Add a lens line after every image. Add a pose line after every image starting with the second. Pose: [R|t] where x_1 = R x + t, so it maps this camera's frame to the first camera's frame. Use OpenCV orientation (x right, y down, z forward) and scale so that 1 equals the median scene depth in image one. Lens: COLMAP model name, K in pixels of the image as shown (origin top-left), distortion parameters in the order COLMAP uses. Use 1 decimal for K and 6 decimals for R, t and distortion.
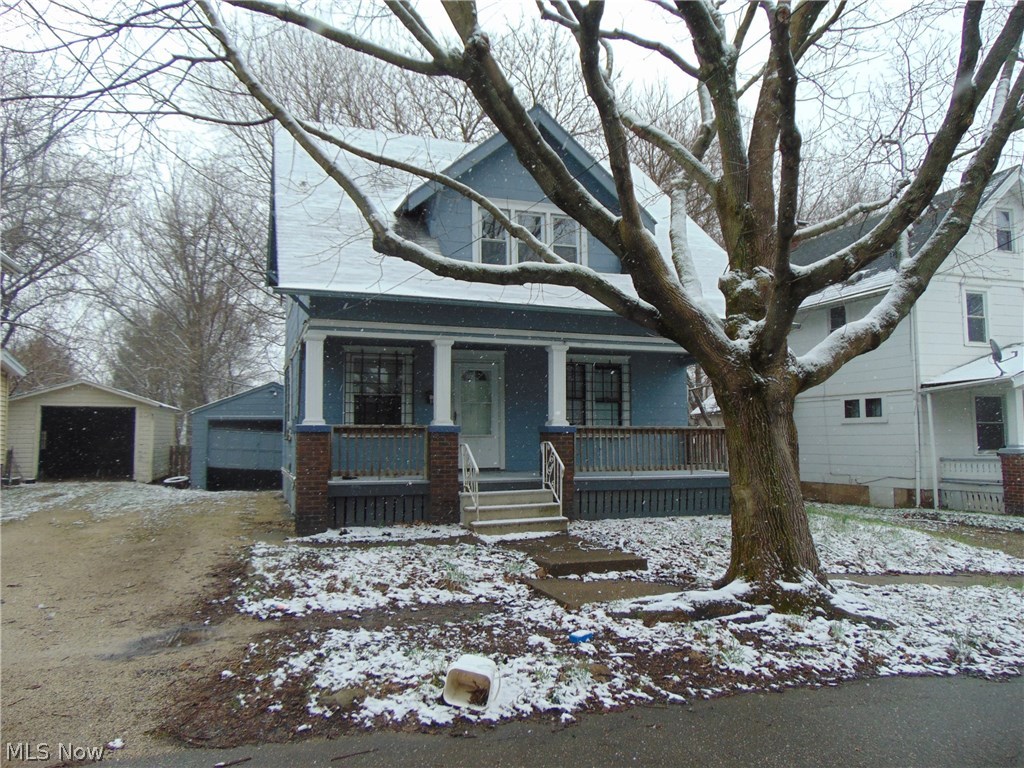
lens RADIAL K [[760.1, 0, 510.4], [0, 760.1, 383.6], [0, 0, 1]] dist [-0.028515, 0.042497]
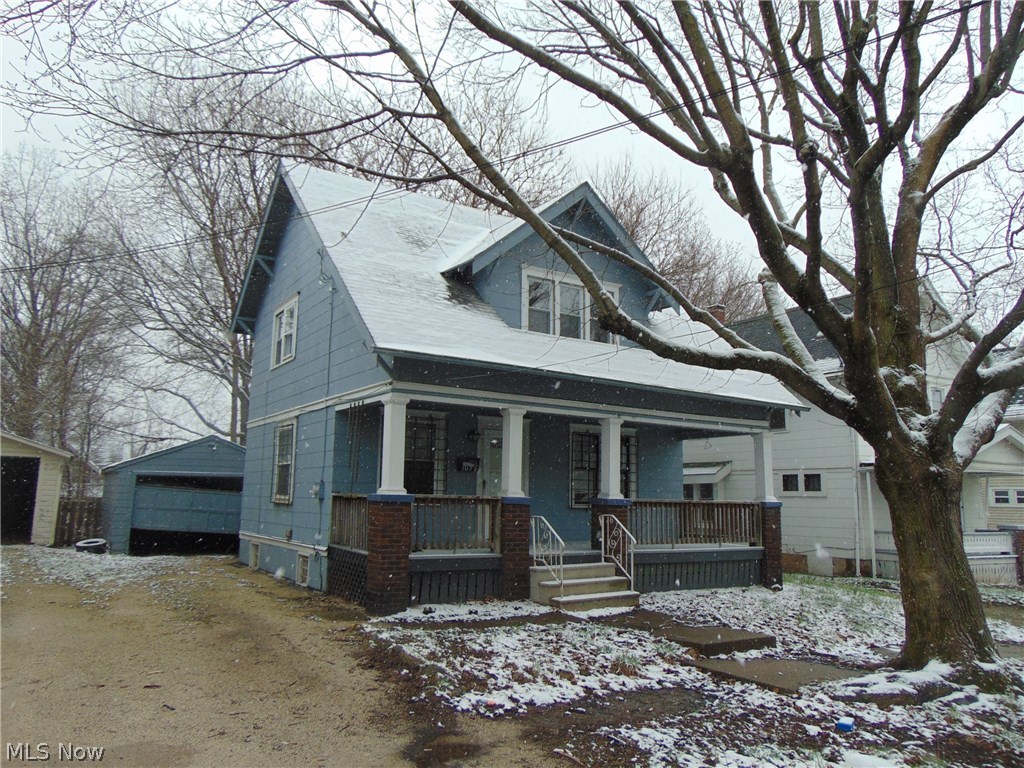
lens RADIAL K [[760.1, 0, 504.1], [0, 760.1, 381.4], [0, 0, 1]] dist [-0.028515, 0.042497]
pose [[0.974885, 0.054906, 0.215834, -0.328781], [-0.038096, 0.995962, -0.081288, -0.012501], [-0.219425, 0.071024, 0.973041, 0.045603]]
